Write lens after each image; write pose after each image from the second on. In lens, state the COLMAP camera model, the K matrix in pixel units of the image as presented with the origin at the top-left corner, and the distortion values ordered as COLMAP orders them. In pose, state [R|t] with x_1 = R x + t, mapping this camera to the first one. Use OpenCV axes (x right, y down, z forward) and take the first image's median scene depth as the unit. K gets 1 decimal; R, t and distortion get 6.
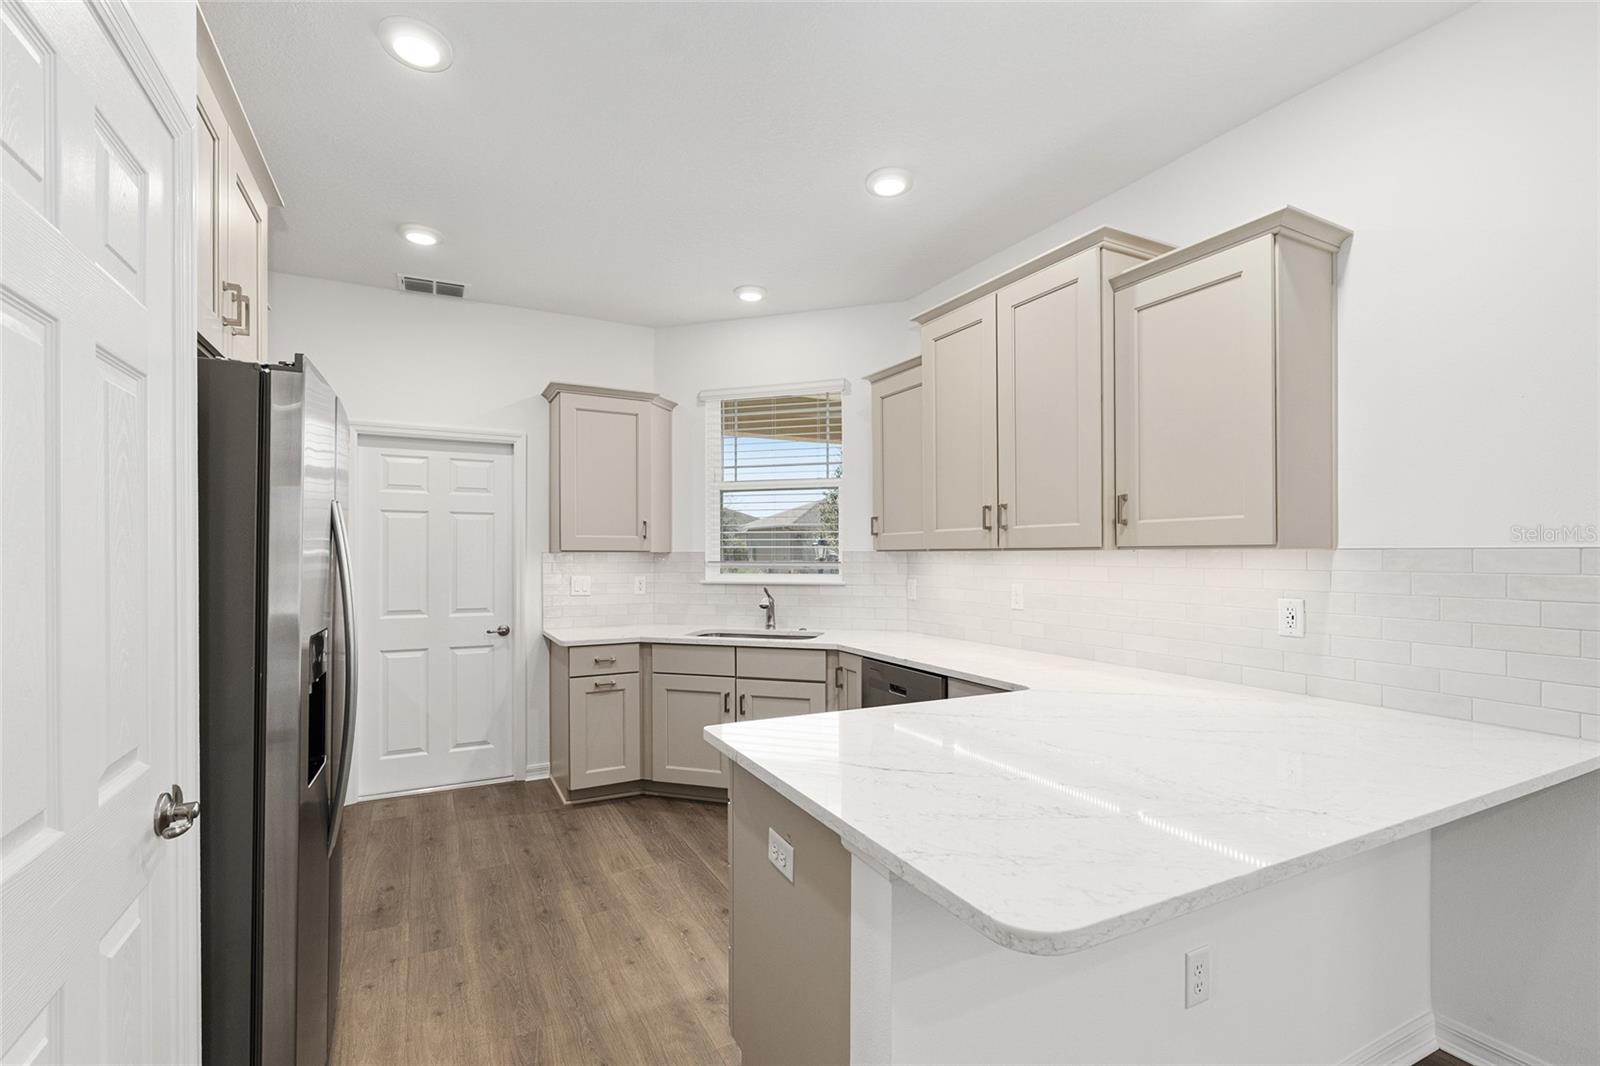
lens RADIAL K [[716.1, 0, 796.7], [0, 716.1, 556.2], [0, 0, 1]] dist [0.000433, -0.000059]
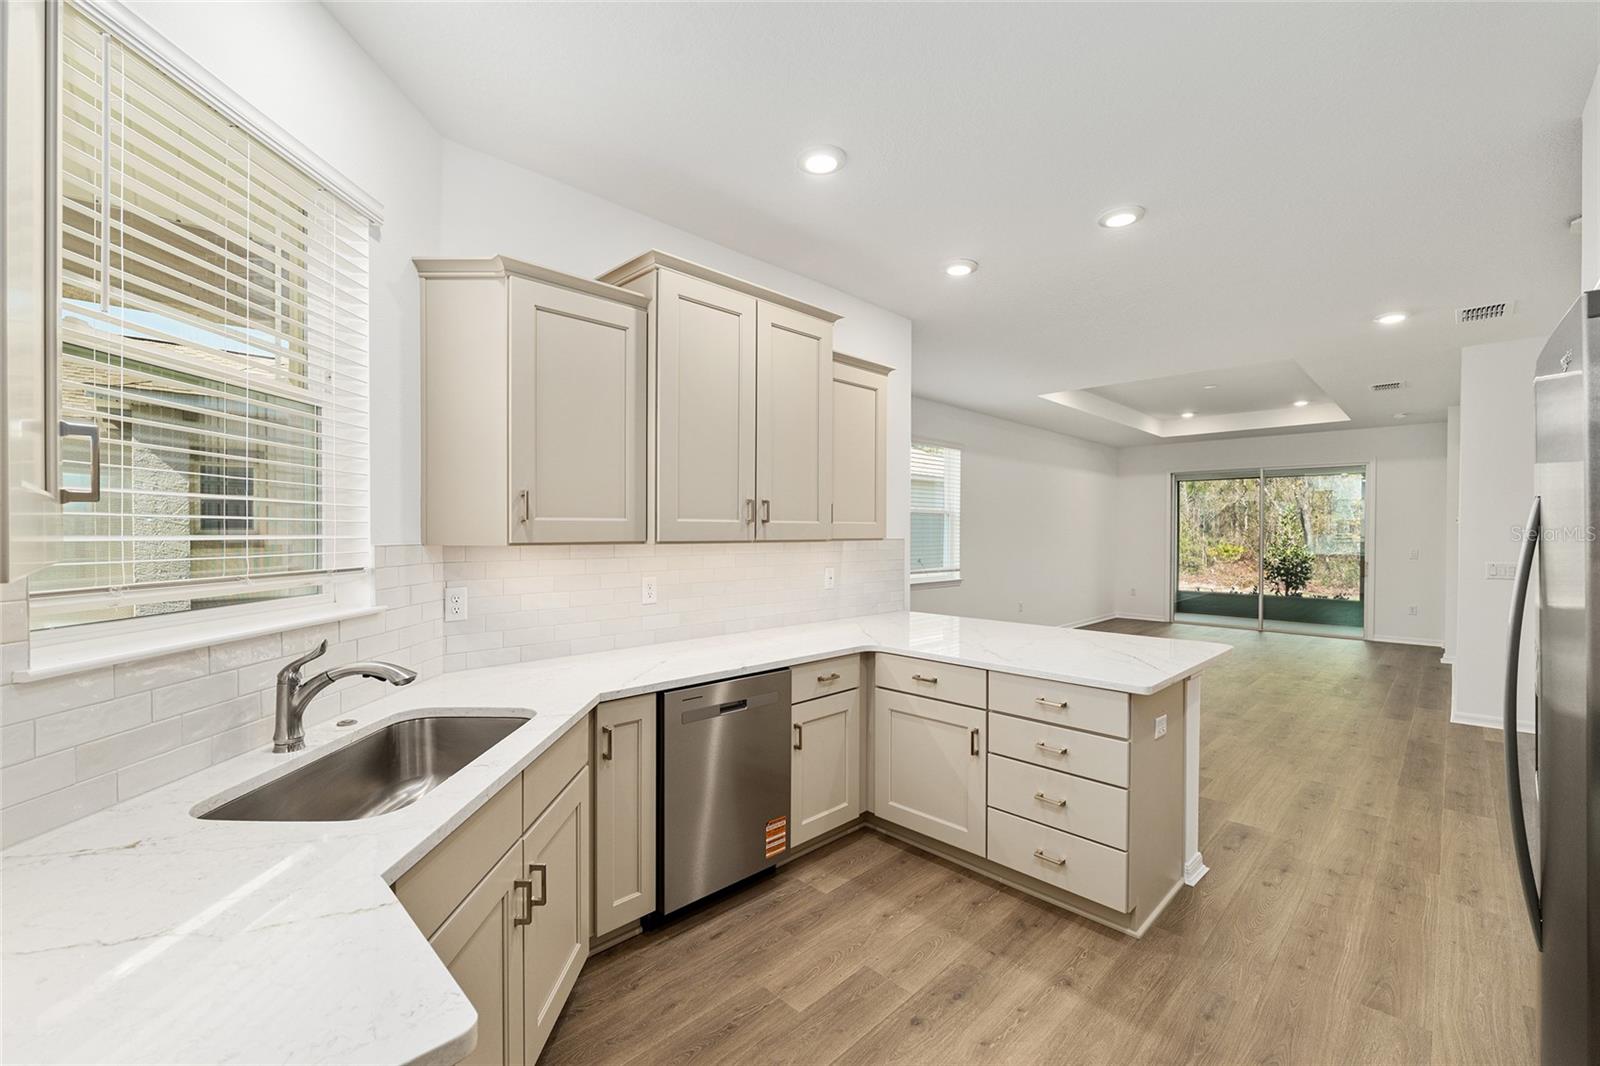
lens RADIAL K [[656.9, 0, 797.0], [0, 656.9, 537.9], [0, 0, 1]] dist [-0.011469, 0.000285]
pose [[-0.297690, -0.009719, 0.954613, -0.498751], [-0.000135, 0.999949, 0.010138, -0.018740], [-0.954663, 0.002890, -0.297676, 0.919596]]
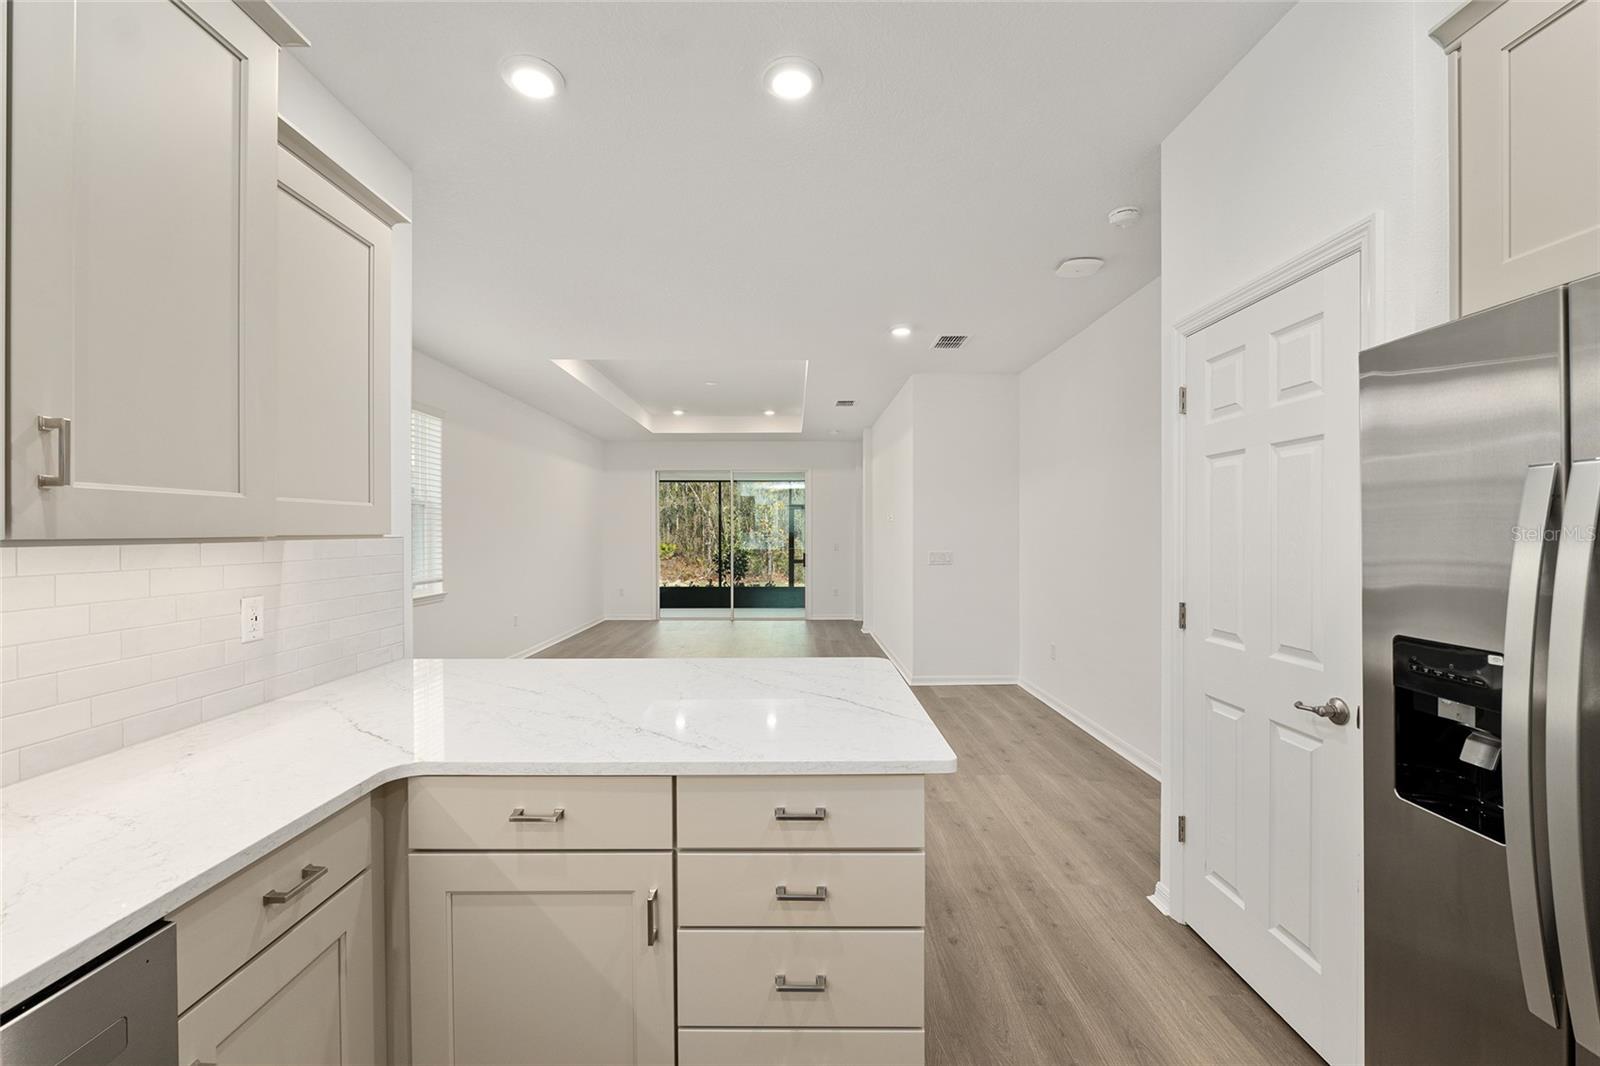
lens RADIAL K [[665.9, 0, 798.6], [0, 665.9, 535.9], [0, 0, 1]] dist [-0.010757, -0.000096]
pose [[-0.891289, 0.001122, 0.453434, -0.147832], [0.005261, 0.999955, 0.007868, -0.010517], [-0.453405, 0.009398, -0.891255, 0.827430]]
